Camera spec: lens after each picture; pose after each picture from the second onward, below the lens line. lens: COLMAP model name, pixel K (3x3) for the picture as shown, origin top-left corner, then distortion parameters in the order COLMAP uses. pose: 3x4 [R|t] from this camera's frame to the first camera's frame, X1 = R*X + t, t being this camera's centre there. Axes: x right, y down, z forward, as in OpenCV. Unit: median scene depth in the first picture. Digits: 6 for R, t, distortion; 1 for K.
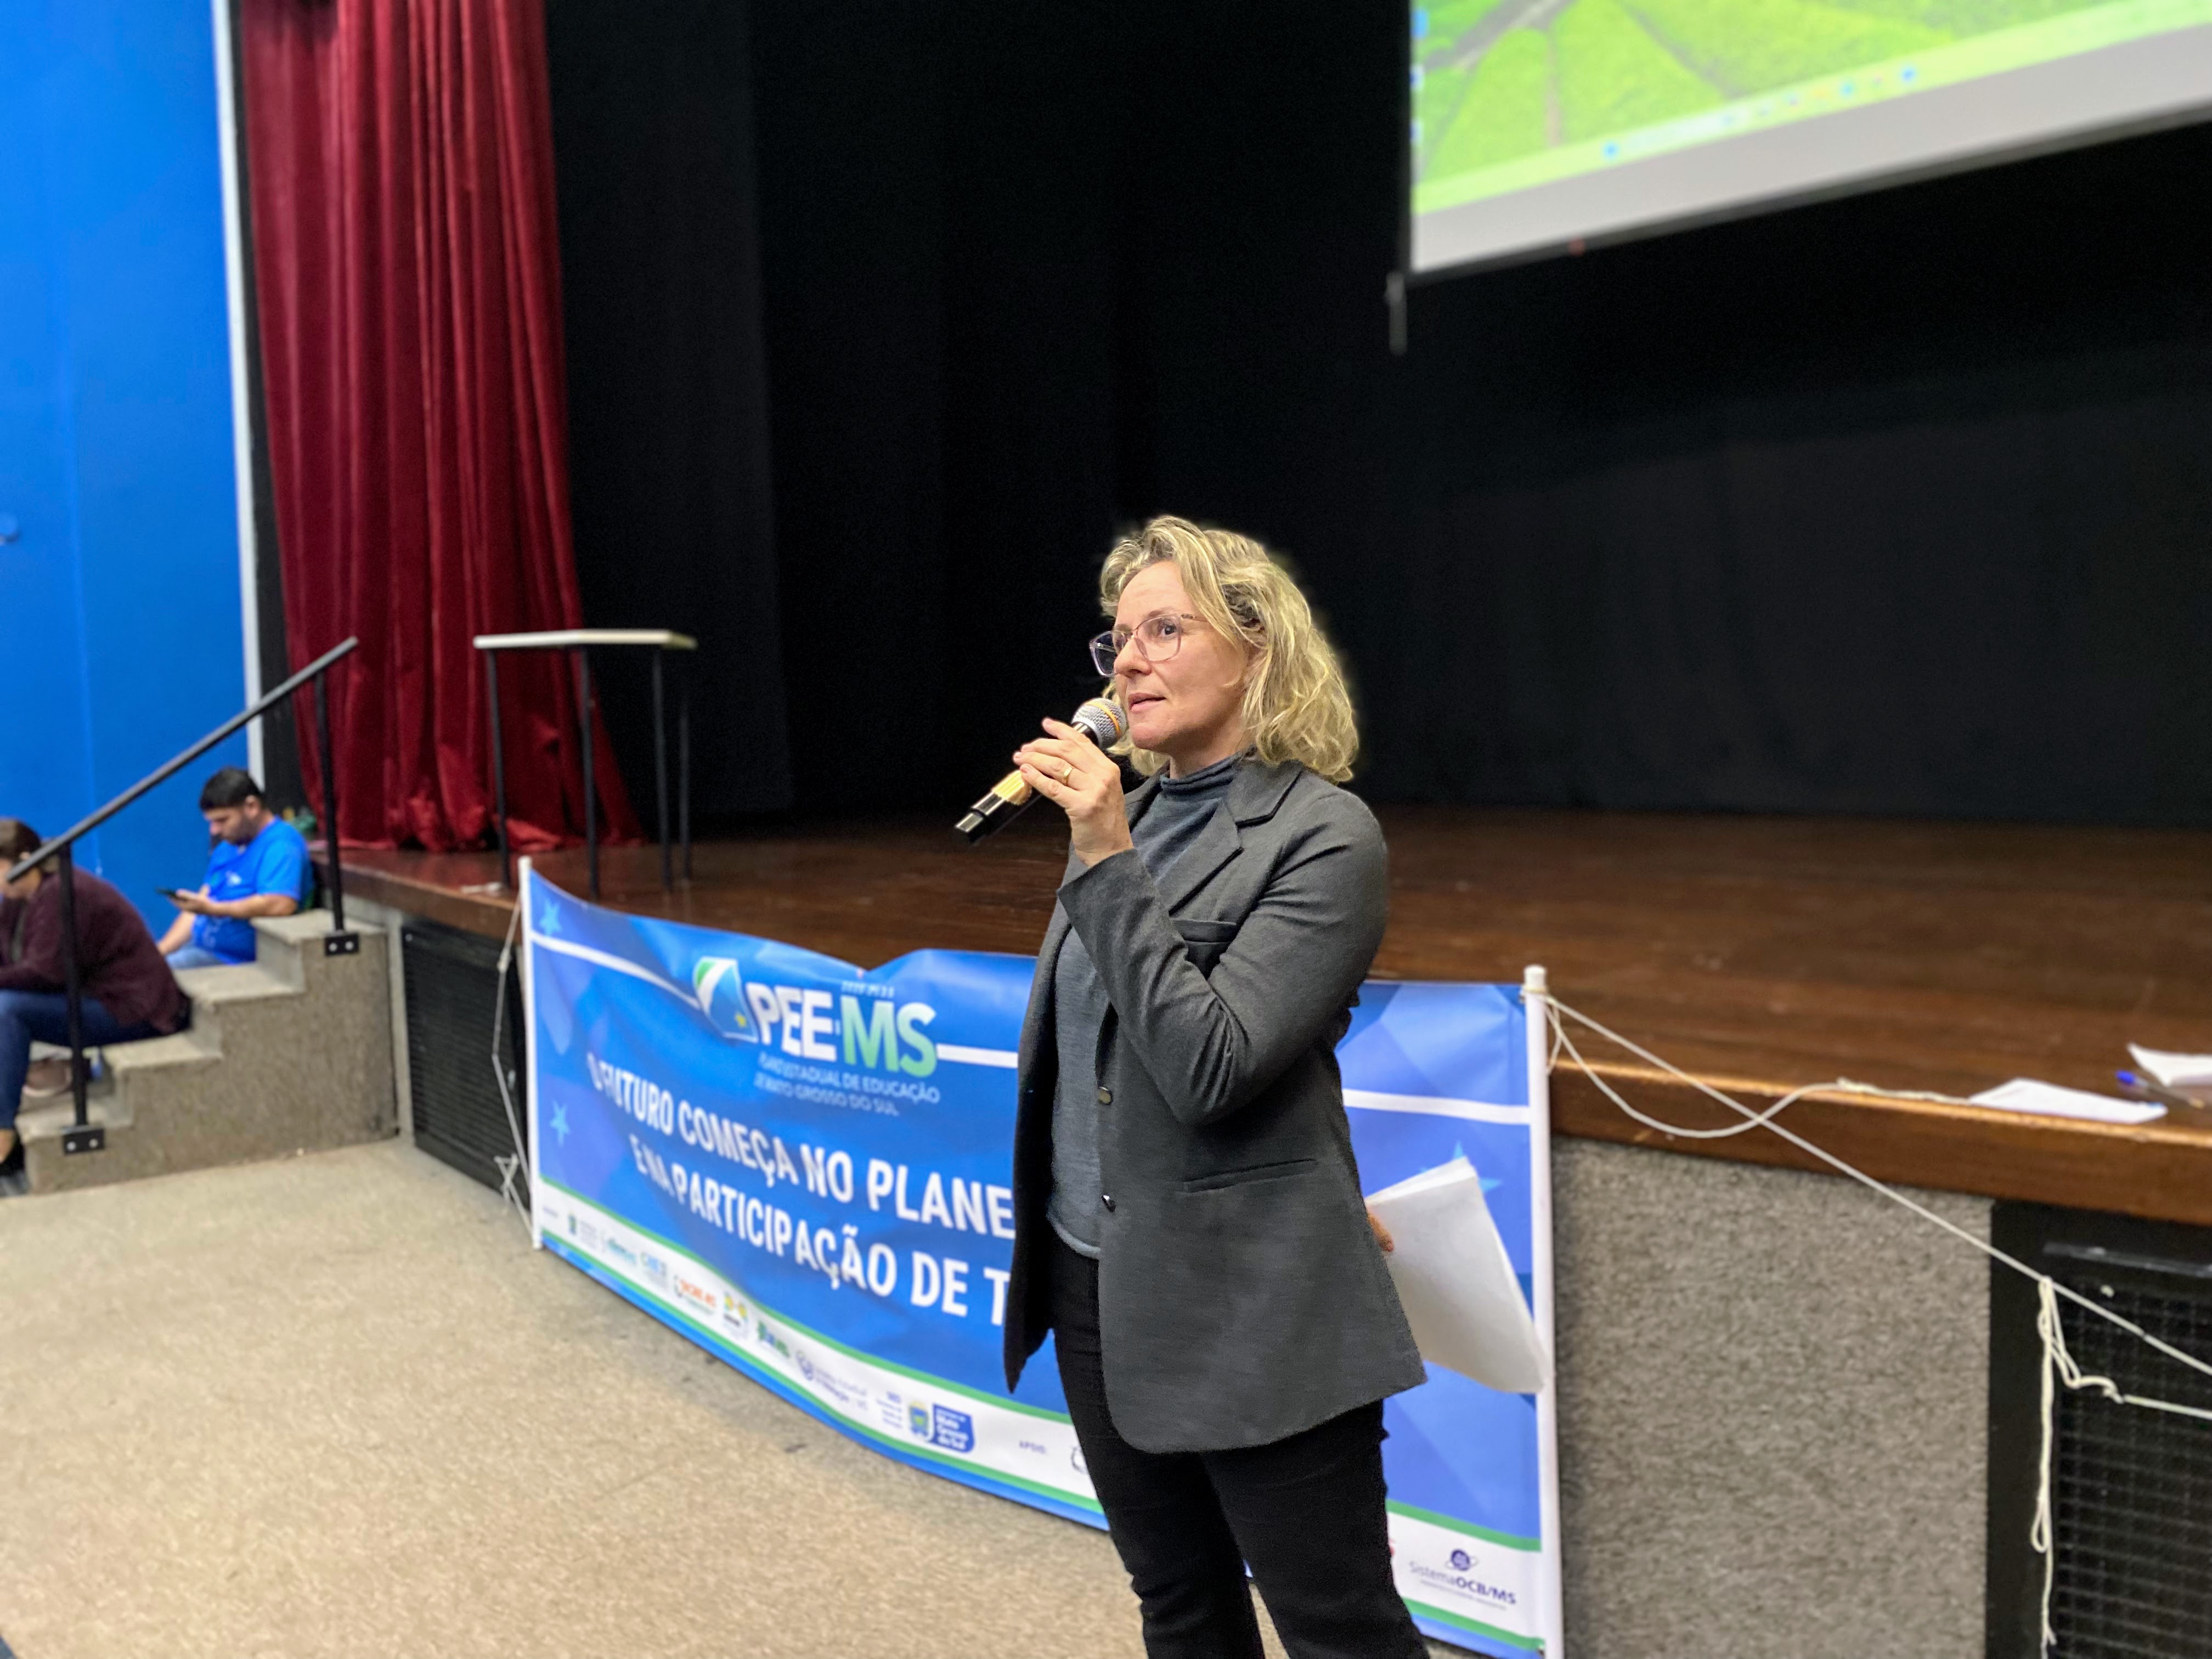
lens RADIAL K [[1665.7, 0, 1103.2], [0, 1665.7, 818.7], [0, 0, 1]] dist [0.009049, -0.014382]
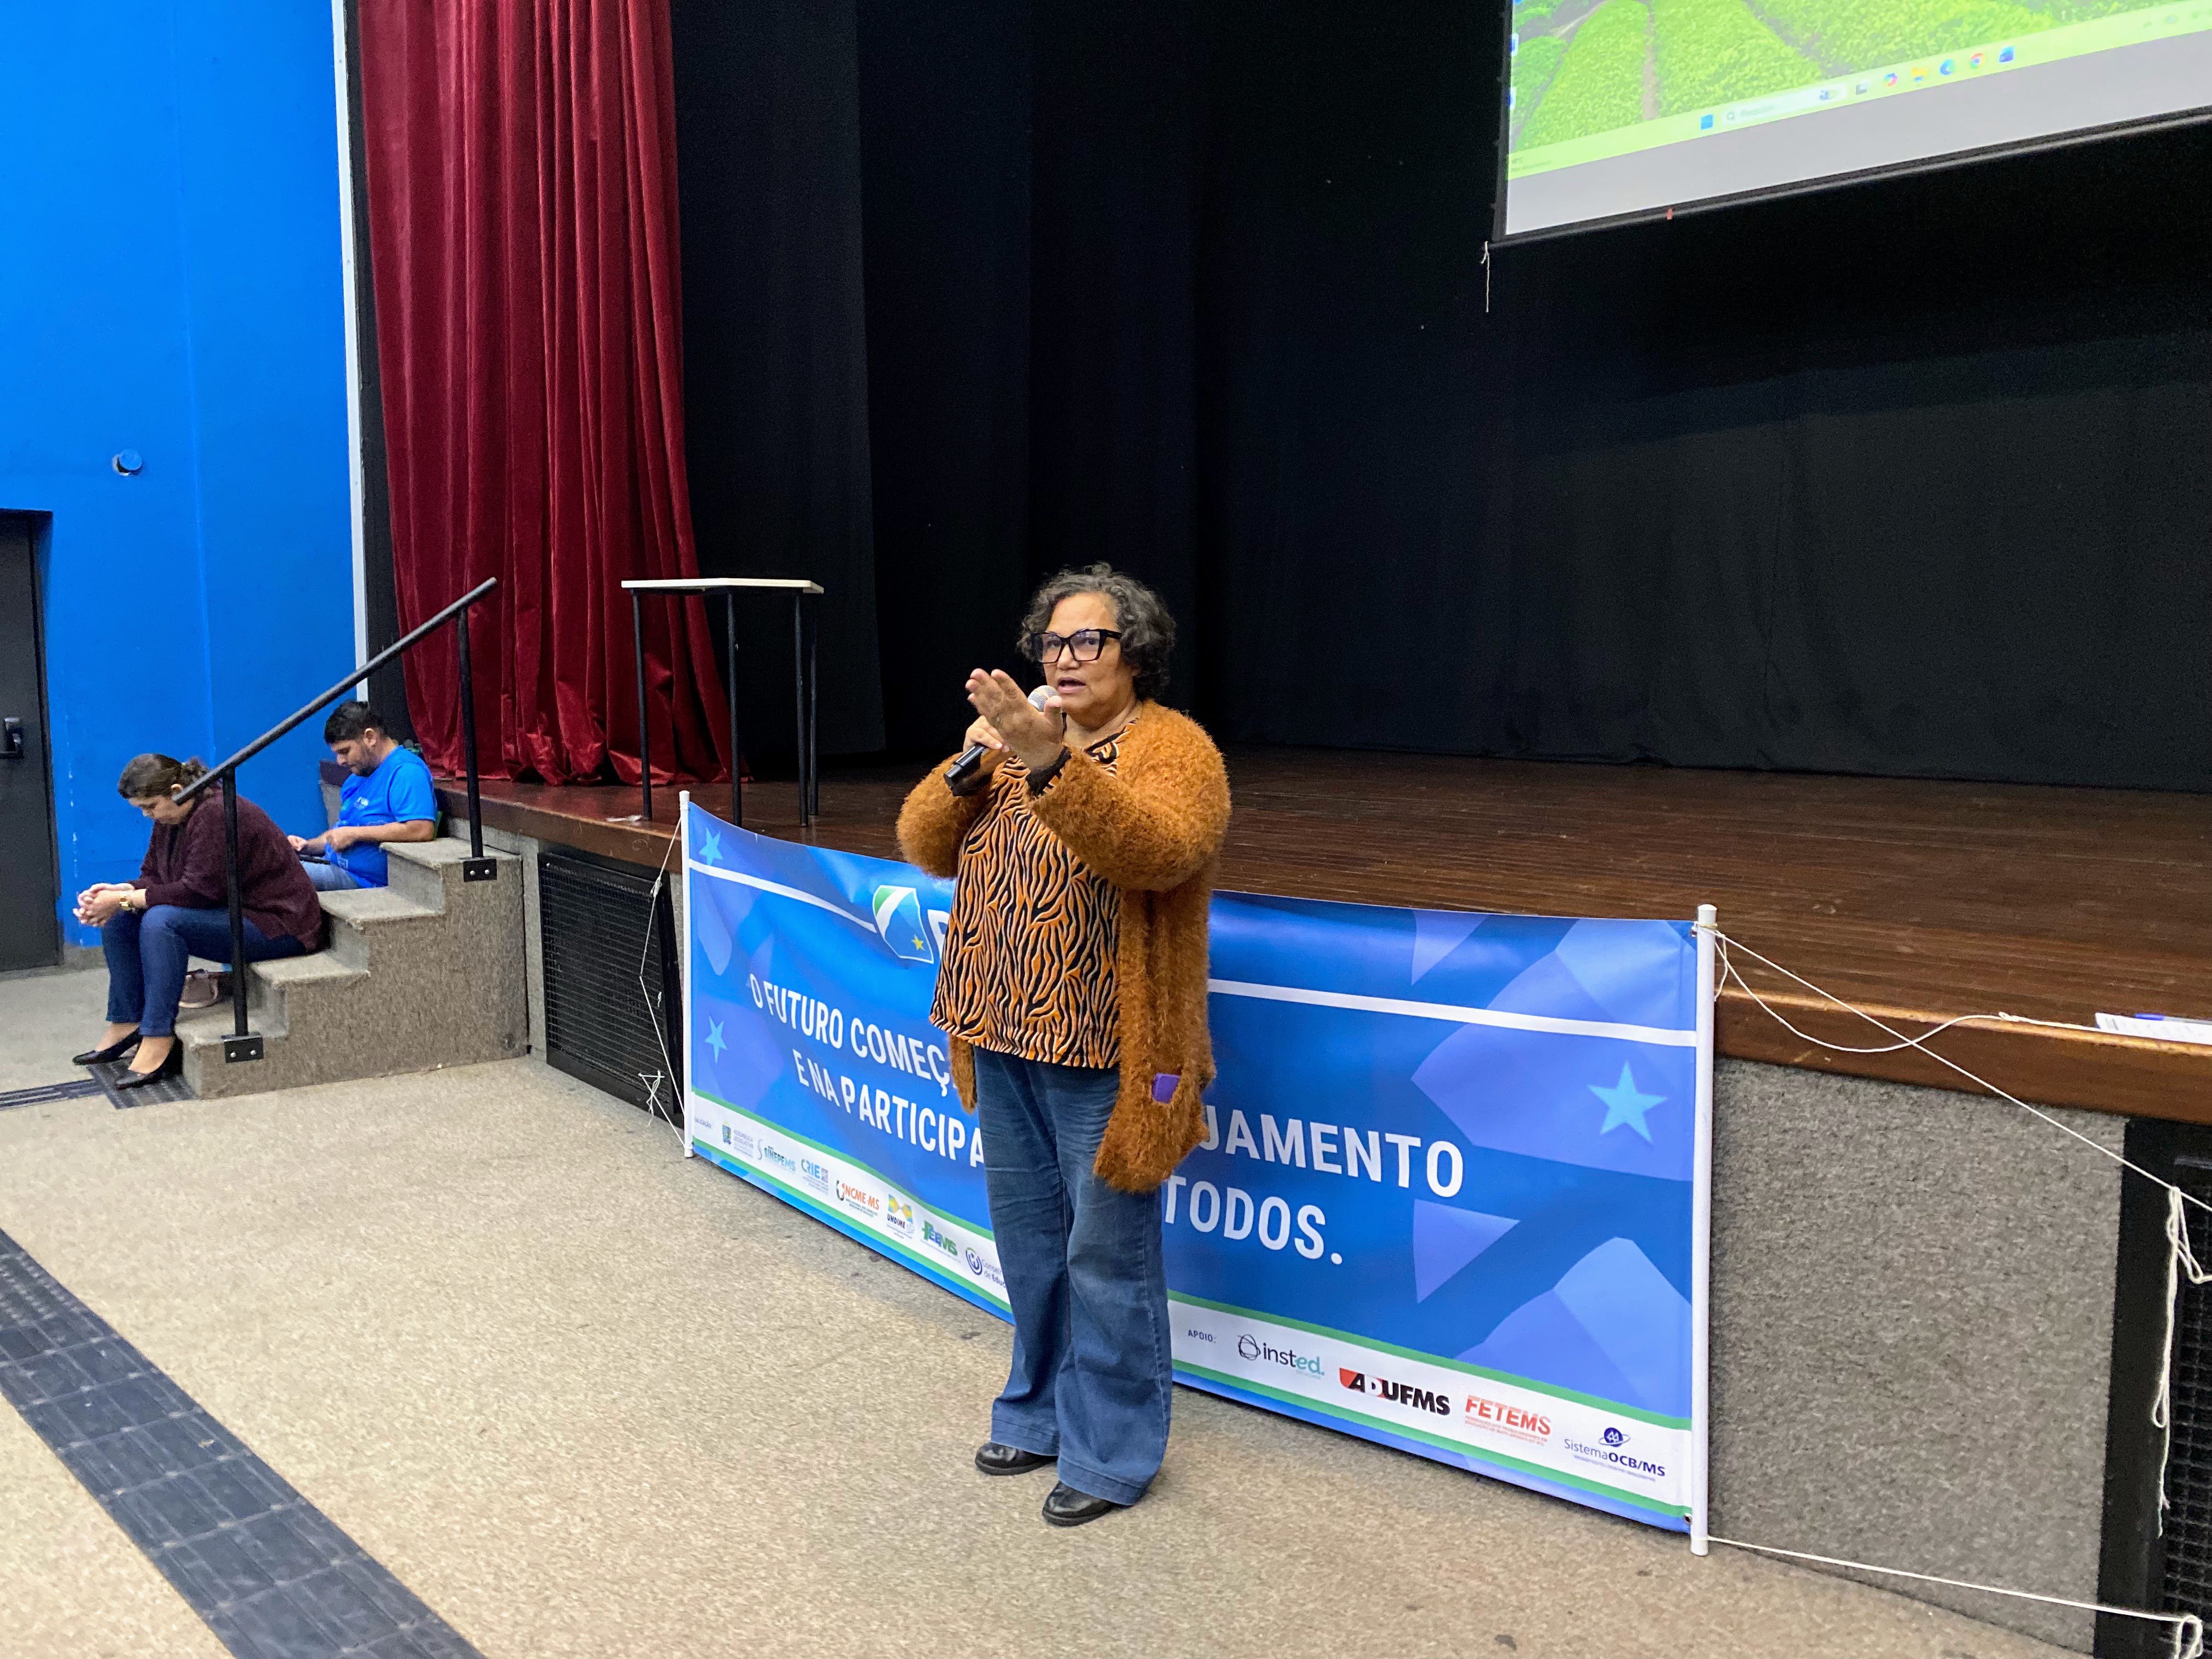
lens RADIAL K [[1665.7, 0, 1108.9], [0, 1665.7, 818.7], [0, 0, 1]] dist [0.009049, -0.014382]
pose [[0.999745, 0.021443, -0.007070, -0.098843], [-0.021221, 0.999319, 0.030180, 0.005783], [0.007712, -0.030022, 0.999519, -0.079731]]
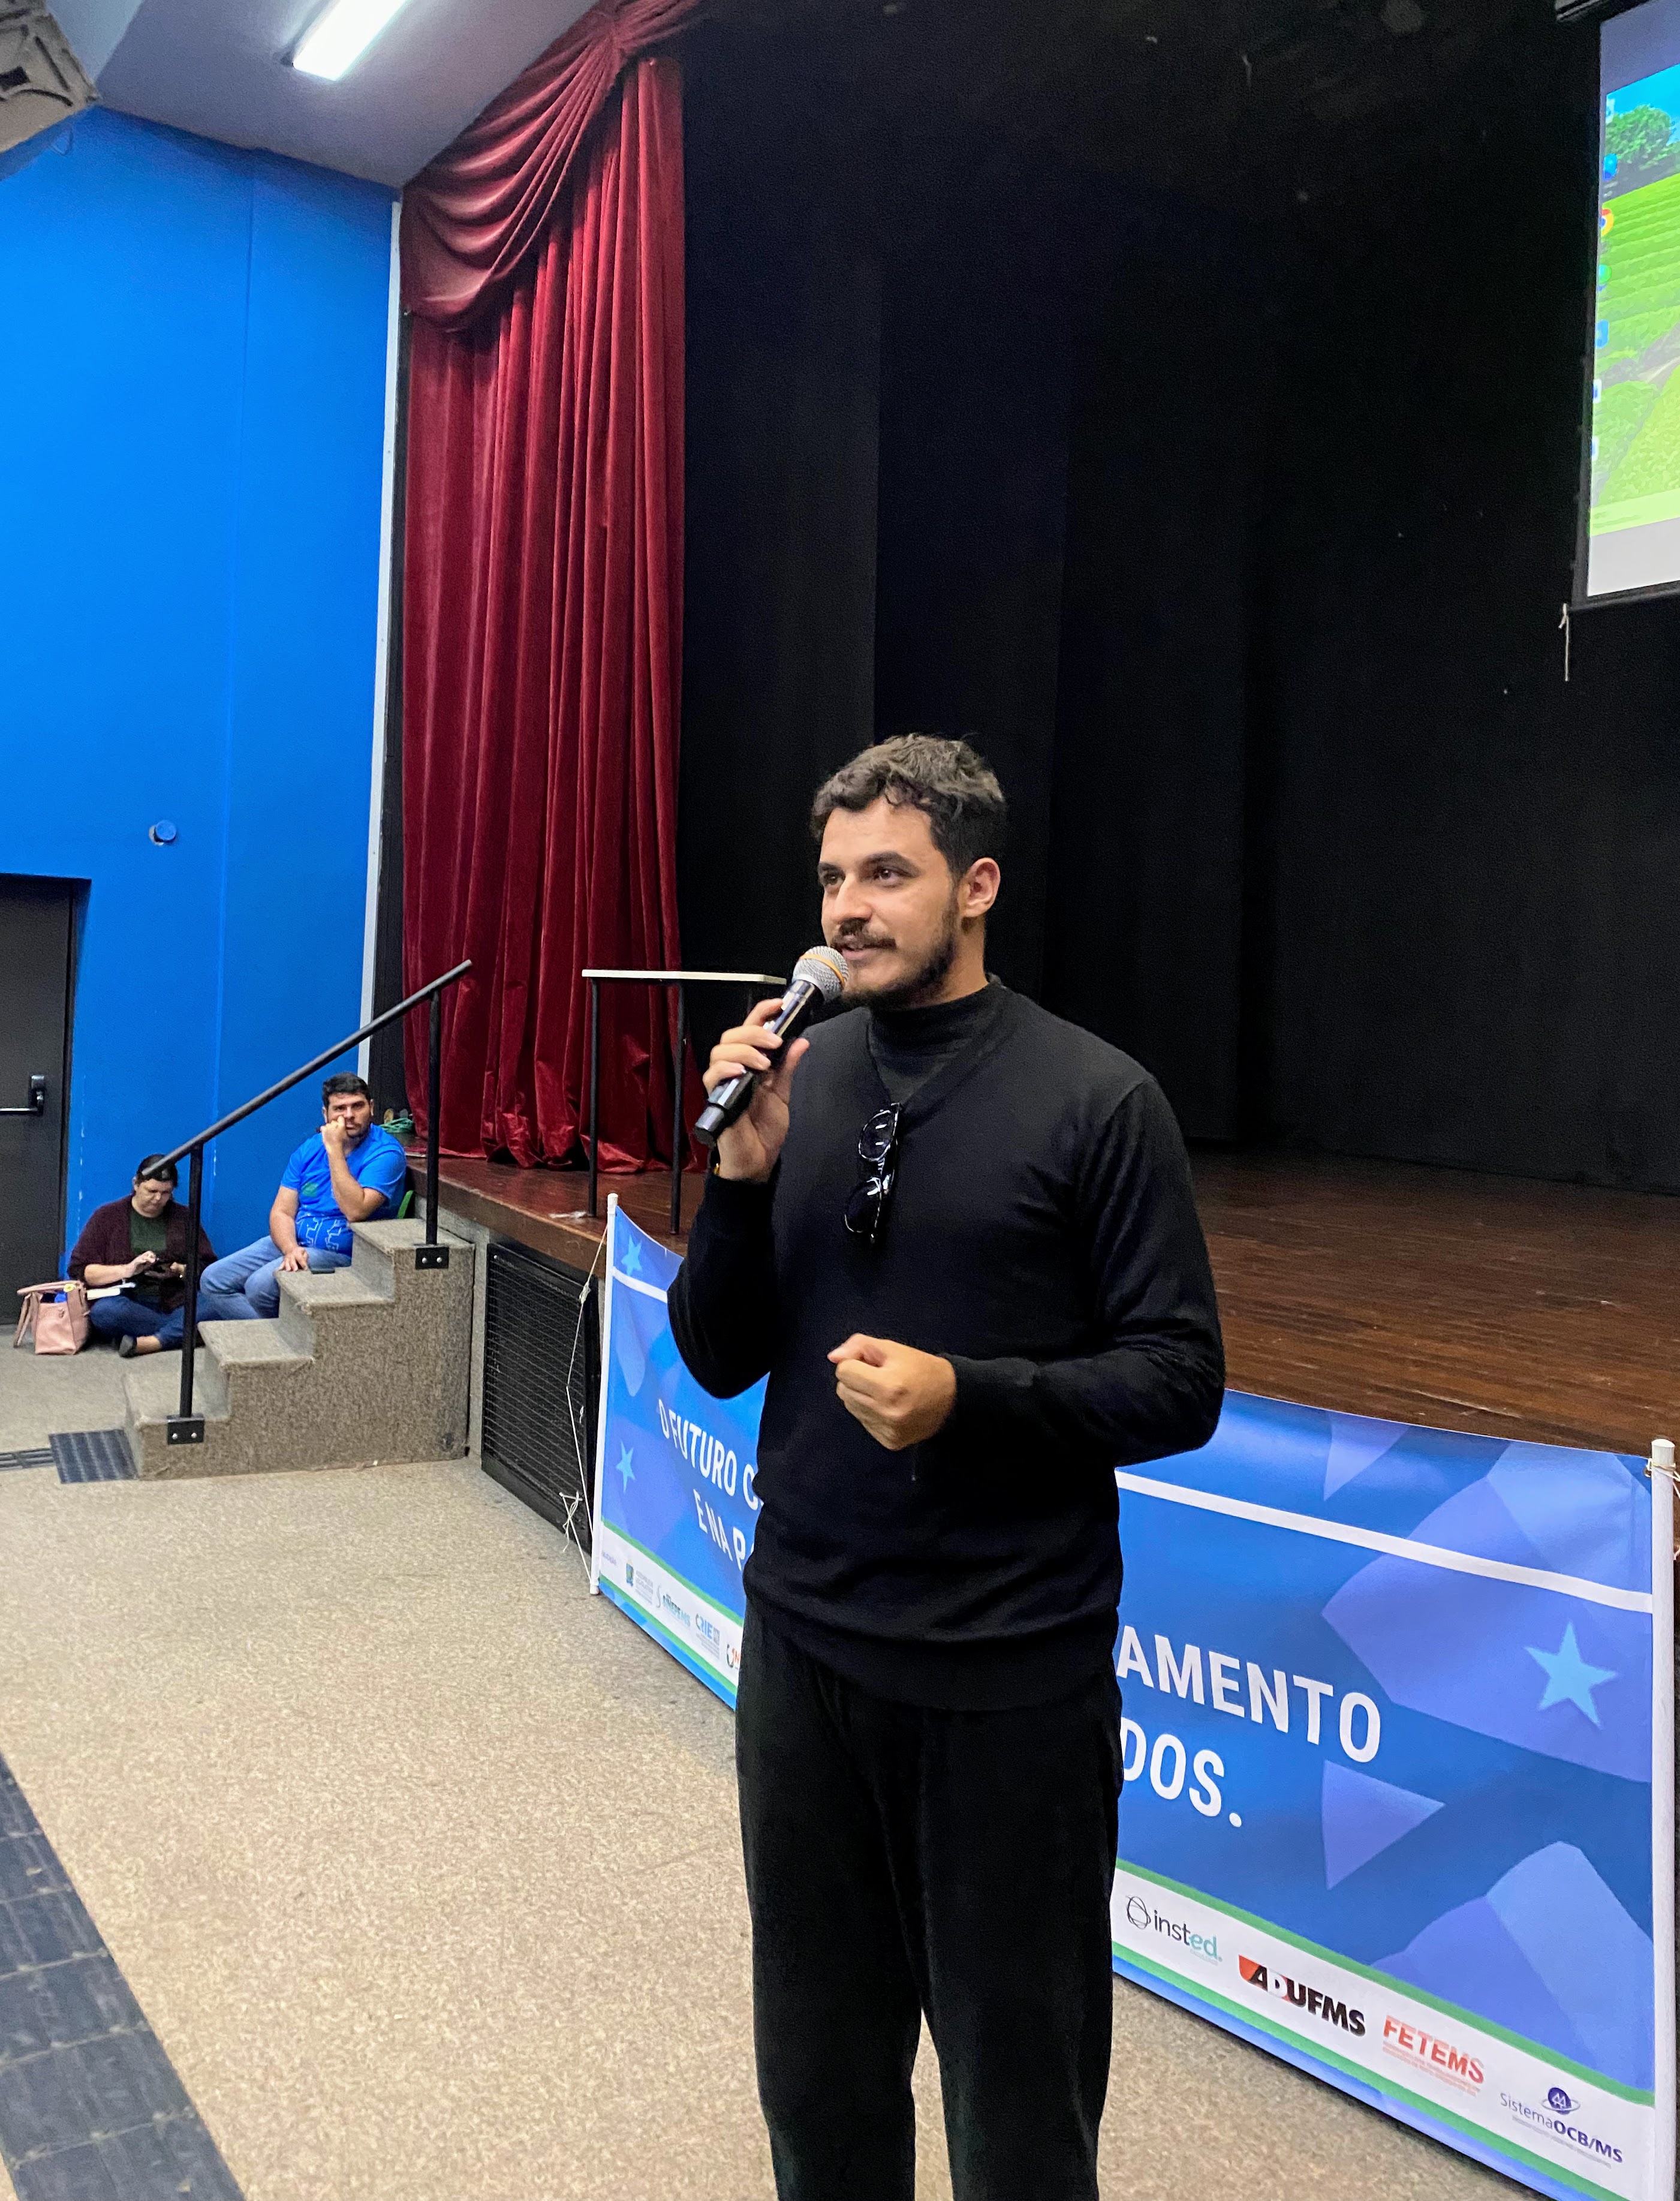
lens RADIAL K [[1819.4, 0, 805.1], [0, 1819.4, 964.0], [0, 0, 1]] dist [0.010265, -0.012409]
pose [[0.973459, 0.045964, -0.224199, 0.009330], [-0.066873, 0.993998, -0.086574, -0.039919], [0.218875, 0.099269, 0.970690, -0.078737]]
